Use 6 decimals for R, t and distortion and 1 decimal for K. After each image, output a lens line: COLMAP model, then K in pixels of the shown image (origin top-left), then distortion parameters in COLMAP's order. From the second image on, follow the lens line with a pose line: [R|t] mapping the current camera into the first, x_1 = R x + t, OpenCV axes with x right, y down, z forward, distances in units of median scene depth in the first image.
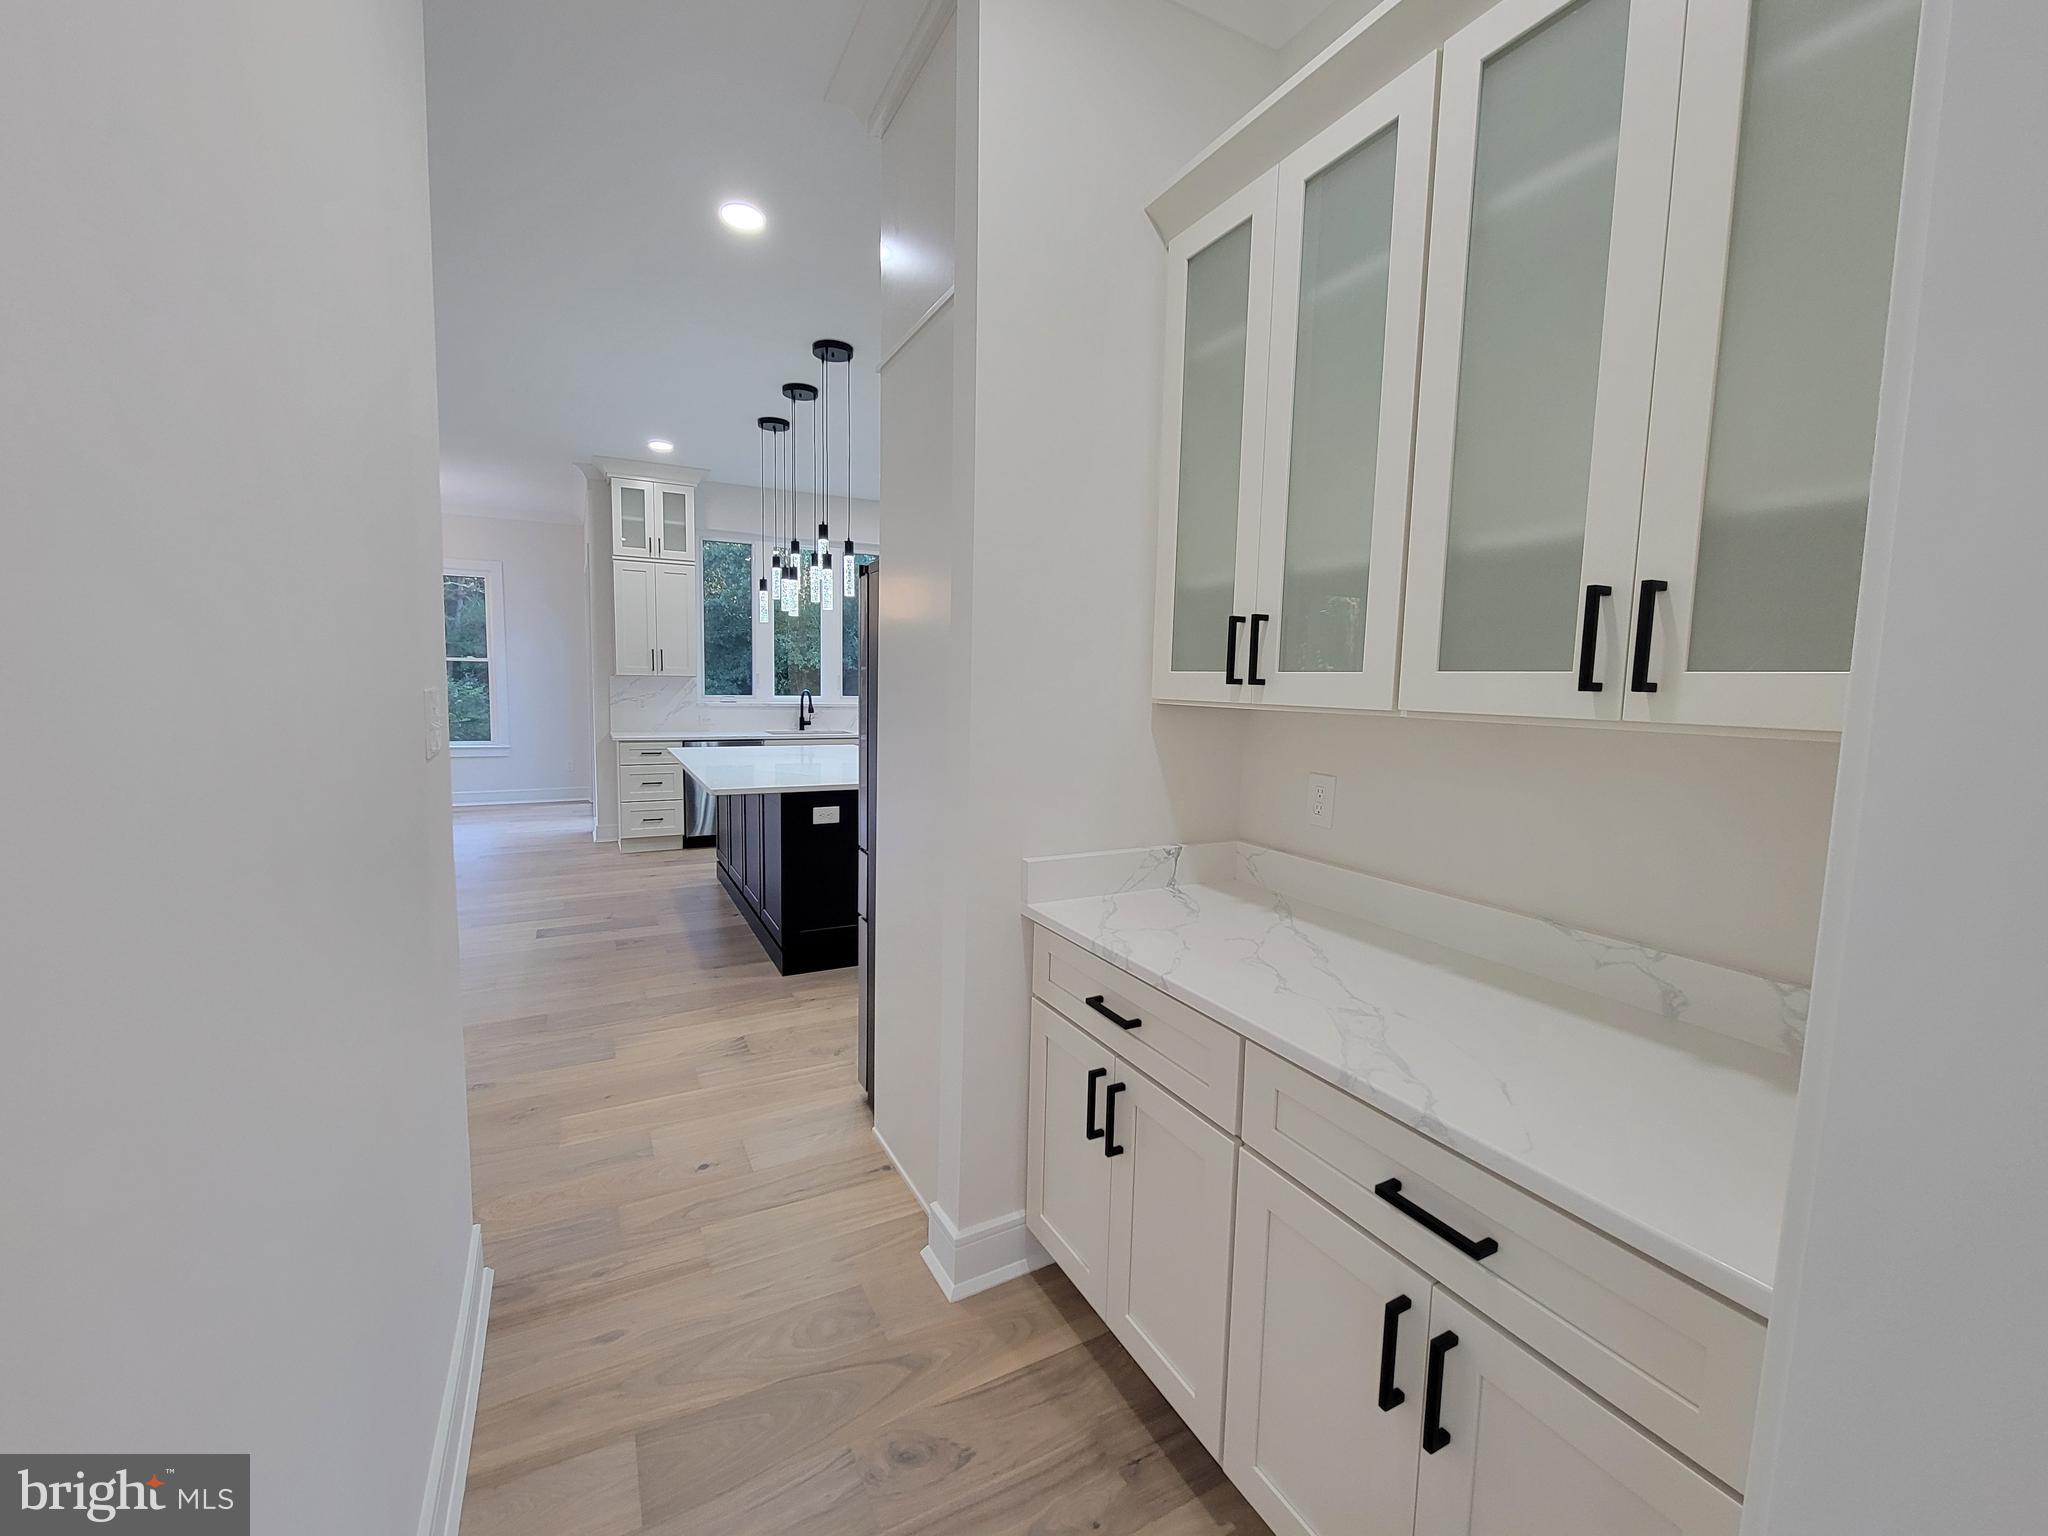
lens RADIAL K [[833.5, 0, 1005.2], [0, 833.5, 767.3], [0, 0, 1]] dist [0.000961, -0.000062]
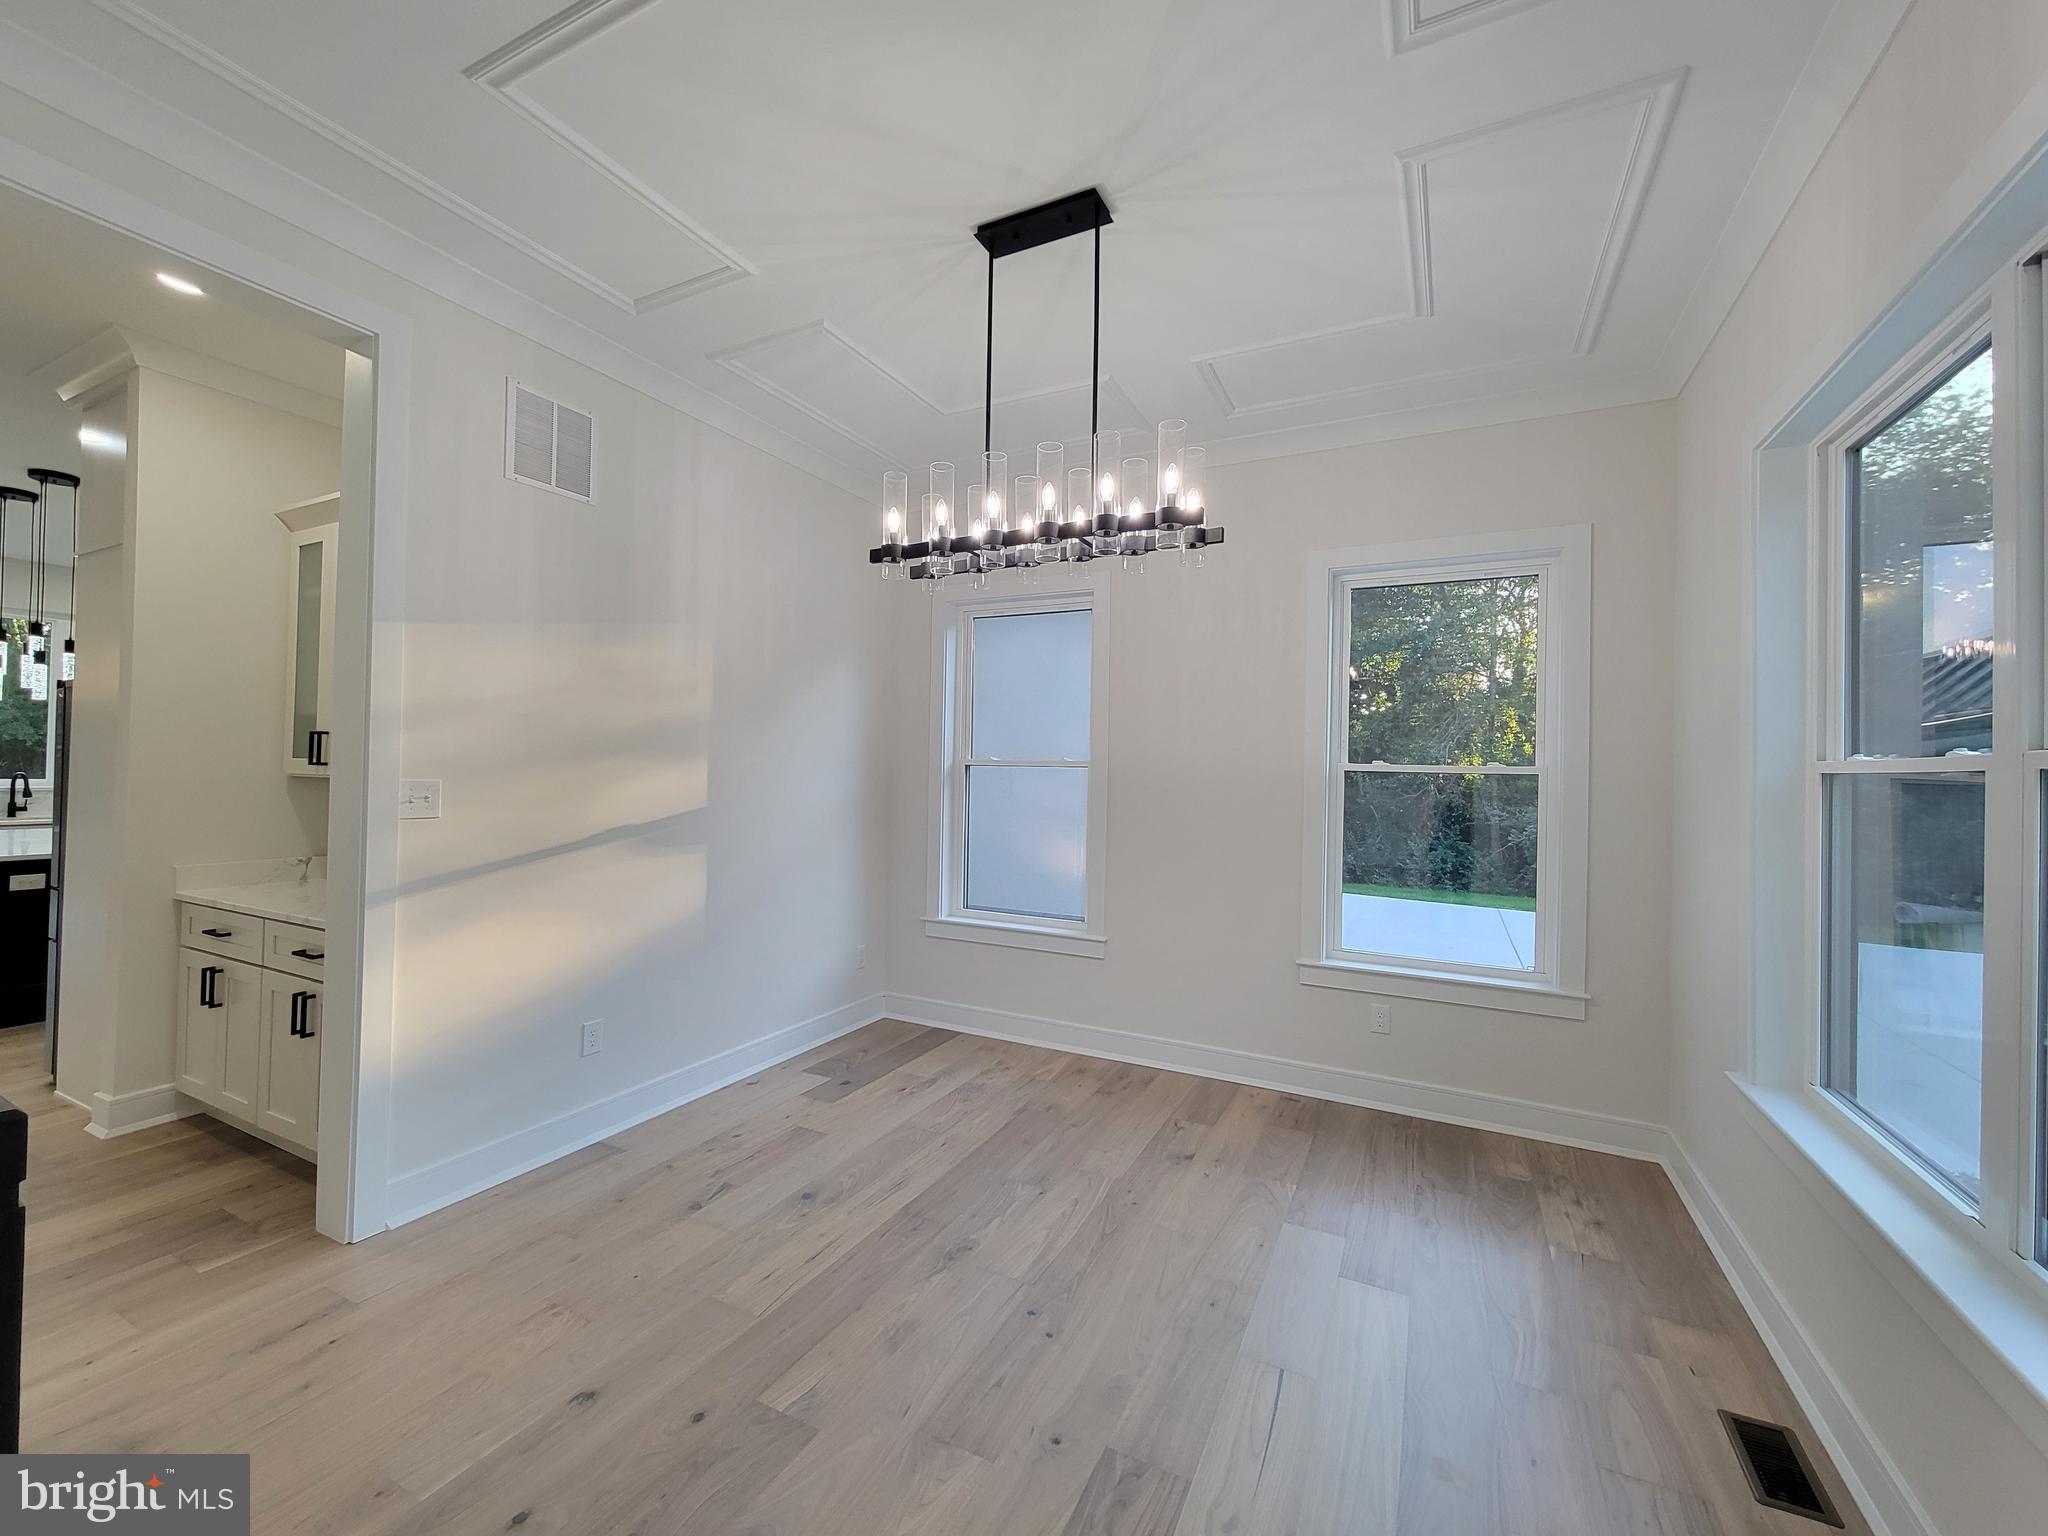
lens RADIAL K [[833.5, 0, 1005.2], [0, 833.5, 767.3], [0, 0, 1]] dist [0.000961, -0.000062]
pose [[0.814012, 0.001373, 0.580846, 0.384133], [0.057241, 0.994940, -0.082570, 0.137117], [-0.578020, 0.100461, 0.809815, -1.287969]]
